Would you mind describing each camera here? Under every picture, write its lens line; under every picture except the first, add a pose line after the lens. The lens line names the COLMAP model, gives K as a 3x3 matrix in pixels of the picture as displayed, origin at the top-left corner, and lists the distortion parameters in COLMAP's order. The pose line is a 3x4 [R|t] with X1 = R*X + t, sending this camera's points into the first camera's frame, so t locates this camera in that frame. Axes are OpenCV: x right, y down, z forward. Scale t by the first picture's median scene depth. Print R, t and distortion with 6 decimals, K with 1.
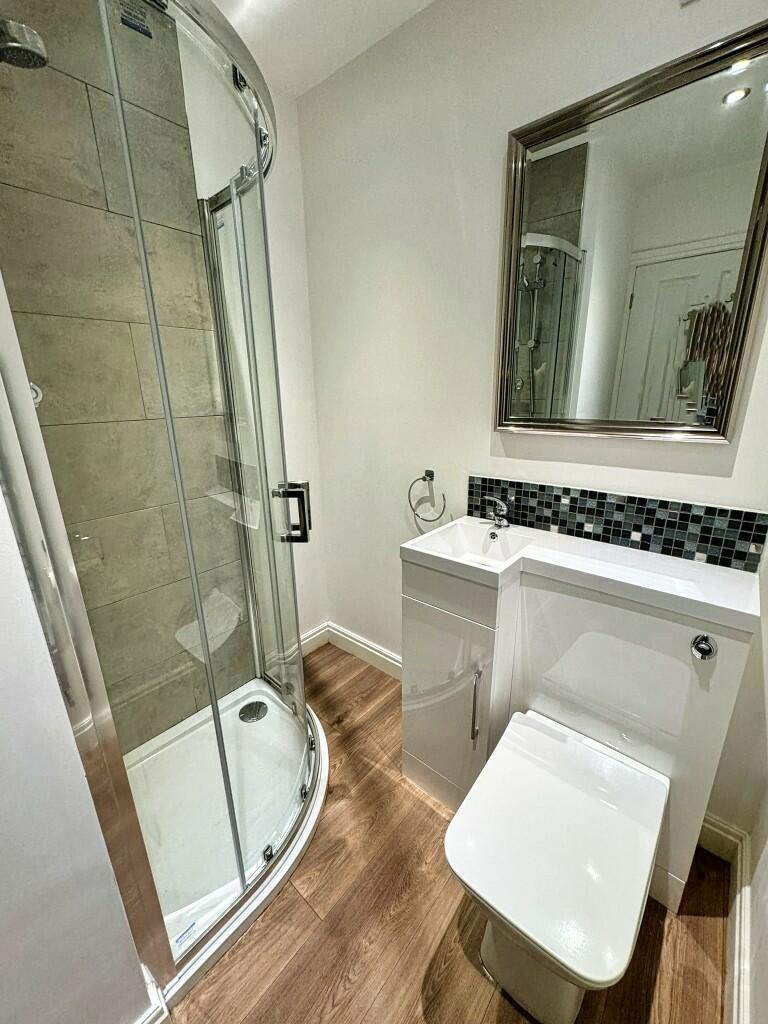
lens RADIAL K [[410.4, 0, 383.5], [0, 410.4, 510.6], [0, 0, 1]] dist [-0.002527, 0.000549]
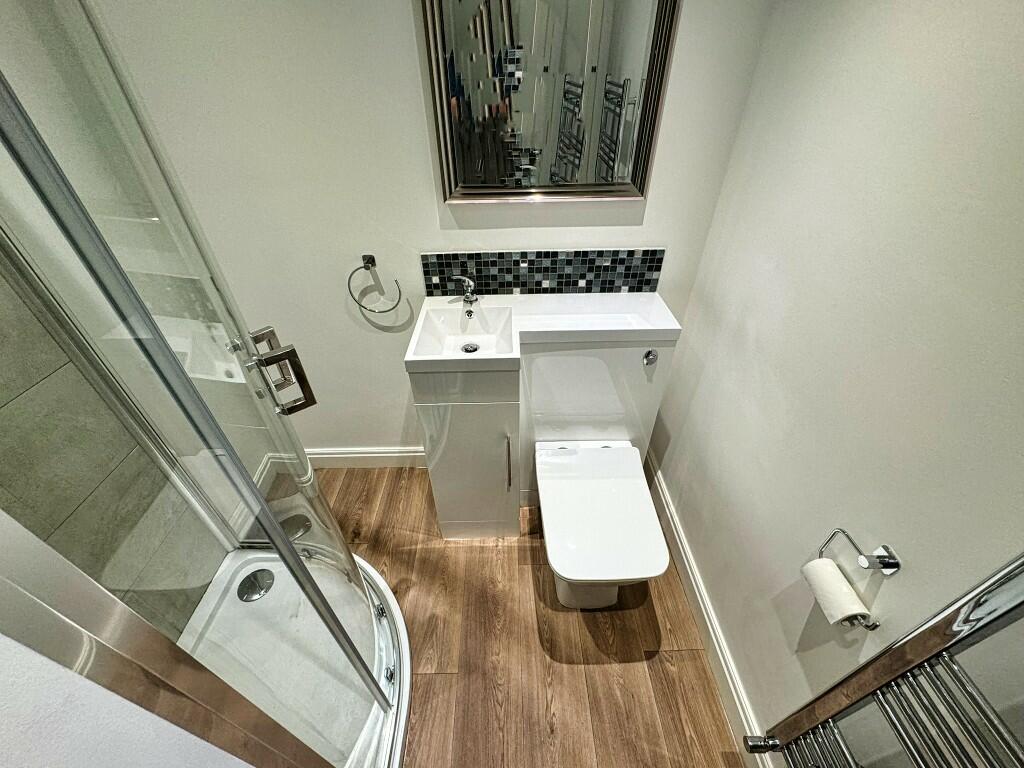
lens RADIAL K [[410.4, 0, 511.8], [0, 410.4, 383.6], [0, 0, 1]] dist [-0.002527, 0.000549]
pose [[0.747500, -0.401174, 0.529437, -0.283133], [0.186481, 0.891714, 0.412397, -0.197807], [-0.637549, -0.209536, 0.741367, 0.155658]]
